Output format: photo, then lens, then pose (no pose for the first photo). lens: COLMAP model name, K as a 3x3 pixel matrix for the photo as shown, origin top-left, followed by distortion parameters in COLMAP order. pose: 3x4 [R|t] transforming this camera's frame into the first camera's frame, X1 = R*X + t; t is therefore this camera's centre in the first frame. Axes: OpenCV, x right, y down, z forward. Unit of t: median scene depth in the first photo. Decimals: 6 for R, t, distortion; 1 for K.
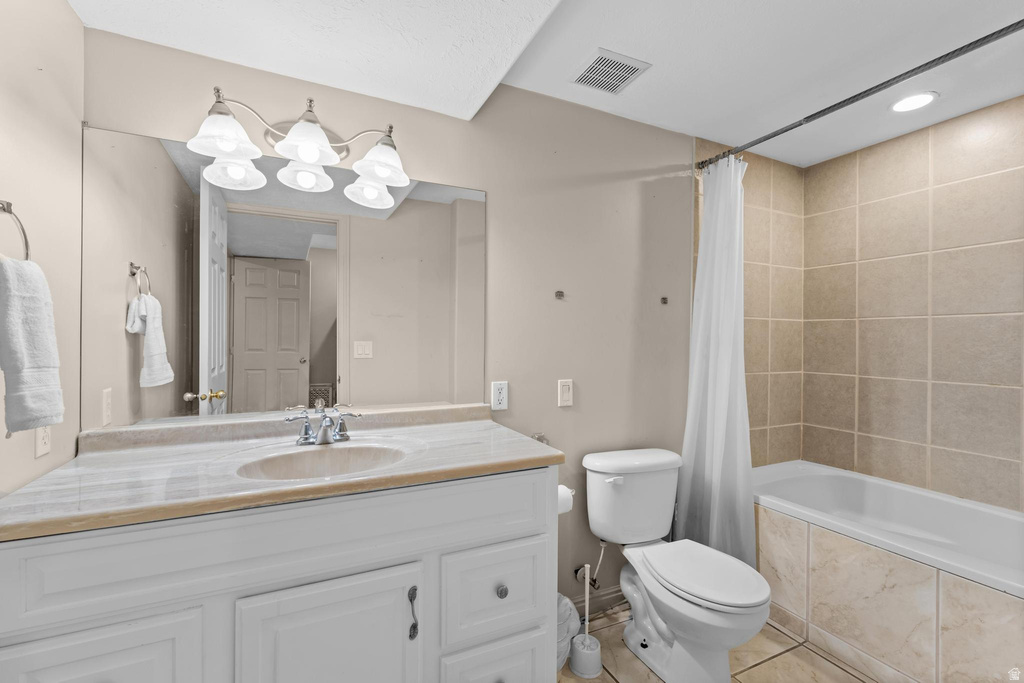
lens RADIAL K [[445.8, 0, 512.0], [0, 445.8, 341.5], [0, 0, 1]] dist [0.000193, 0.000046]
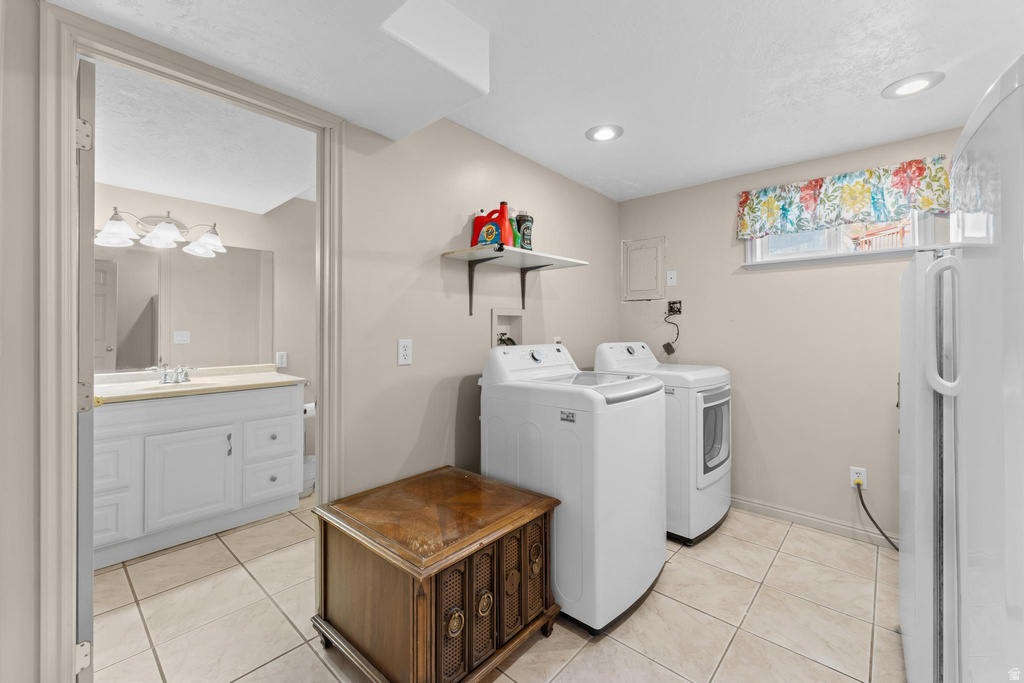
lens RADIAL K [[420.4, 0, 512.2], [0, 420.4, 326.7], [0, 0, 1]] dist [-0.000102, -0.000069]
pose [[0.924551, -0.002781, 0.381049, 0.243530], [0.006332, 0.999947, -0.008066, 0.003482], [-0.381006, 0.009870, 0.924520, -1.262290]]
